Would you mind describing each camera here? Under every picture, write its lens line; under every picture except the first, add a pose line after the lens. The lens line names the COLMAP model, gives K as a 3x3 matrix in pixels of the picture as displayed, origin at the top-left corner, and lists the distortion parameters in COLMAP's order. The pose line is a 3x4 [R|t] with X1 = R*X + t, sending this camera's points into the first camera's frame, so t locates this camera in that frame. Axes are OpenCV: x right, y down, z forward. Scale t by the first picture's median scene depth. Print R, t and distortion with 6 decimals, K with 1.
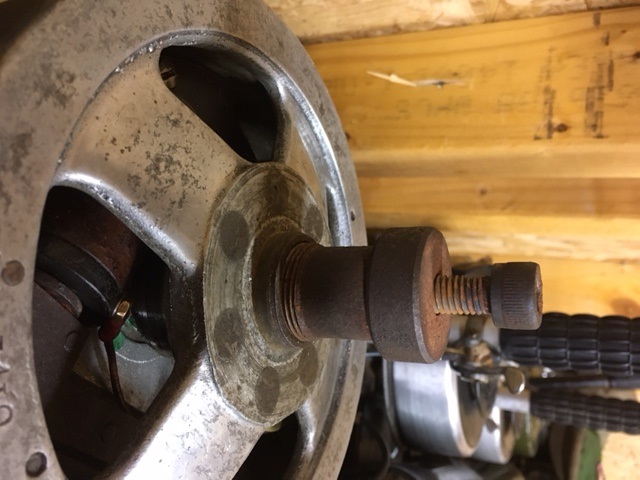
lens RADIAL K [[551.3, 0, 320.0], [0, 551.3, 240.0], [0, 0, 1]] dist [0.068724, -0.122874]
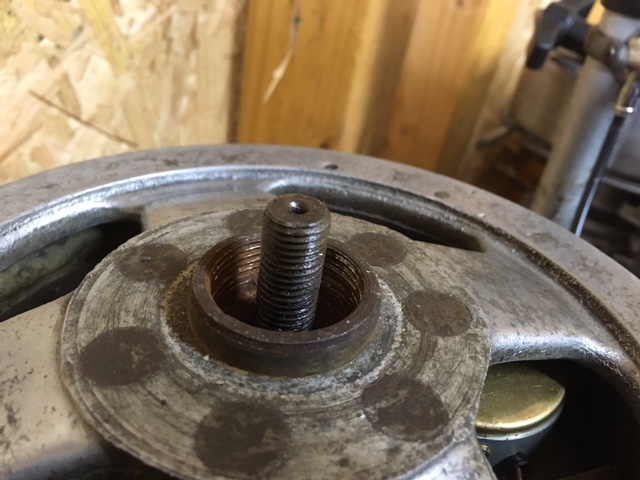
lens RADIAL K [[551.3, 0, 320.0], [0, 551.3, 240.0], [0, 0, 1]] dist [0.068724, -0.122874]
pose [[0.310281, -0.935820, -0.167234, 0.126578], [0.884581, 0.348650, -0.309773, 0.300685], [0.348198, -0.051815, 0.935988, 0.437061]]
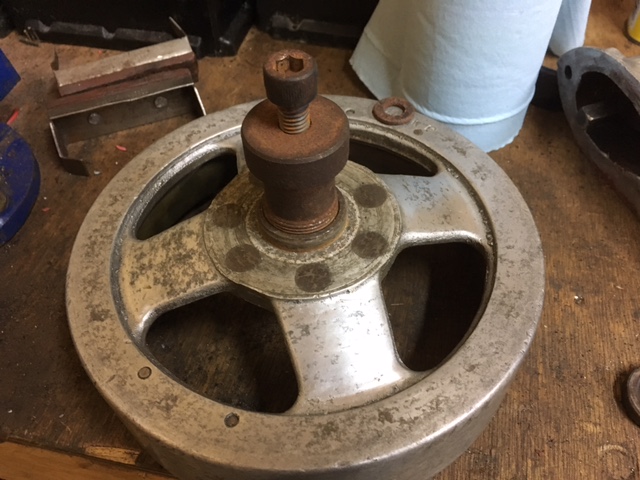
lens RADIAL K [[551.3, 0, 320.0], [0, 551.3, 240.0], [0, 0, 1]] dist [0.068724, -0.122874]
pose [[-0.312083, -0.271363, -0.910476, 1.124679], [-0.819565, -0.407832, 0.402474, -0.502209], [-0.480538, 0.871800, -0.095122, 1.172940]]
